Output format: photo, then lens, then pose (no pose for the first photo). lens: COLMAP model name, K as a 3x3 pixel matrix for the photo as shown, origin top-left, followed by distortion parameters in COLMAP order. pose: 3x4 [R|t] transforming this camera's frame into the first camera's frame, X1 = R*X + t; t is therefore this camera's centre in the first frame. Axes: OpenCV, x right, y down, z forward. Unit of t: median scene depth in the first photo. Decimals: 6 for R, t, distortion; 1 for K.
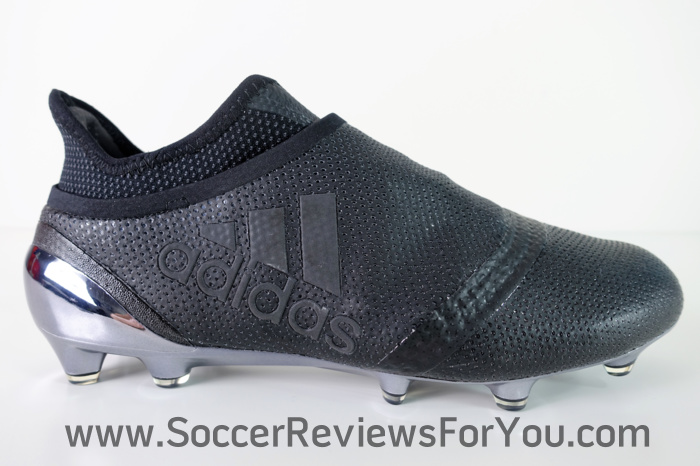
lens RADIAL K [[471.9, 0, 351.2], [0, 471.9, 235.1], [0, 0, 1]] dist [-0.000350, -0.001083]
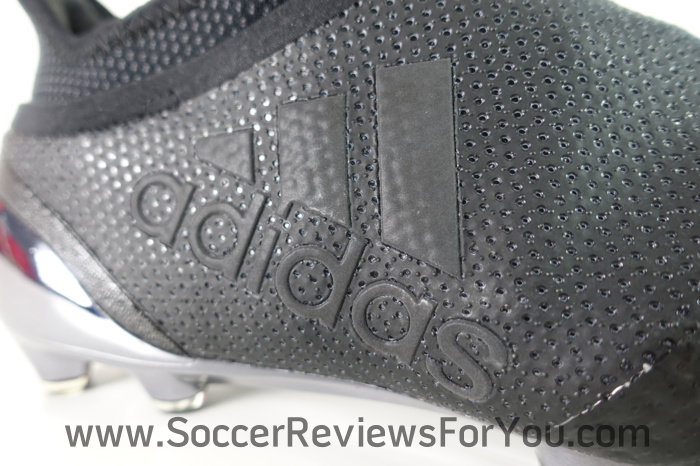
lens RADIAL K [[471.9, 0, 351.2], [0, 471.9, 235.1], [0, 0, 1]] dist [-0.000350, -0.001083]
pose [[0.976002, 0.012384, -0.217411, -0.025603], [-0.002329, 0.998918, 0.046448, 0.064566], [0.217751, -0.044827, 0.974974, 0.505717]]
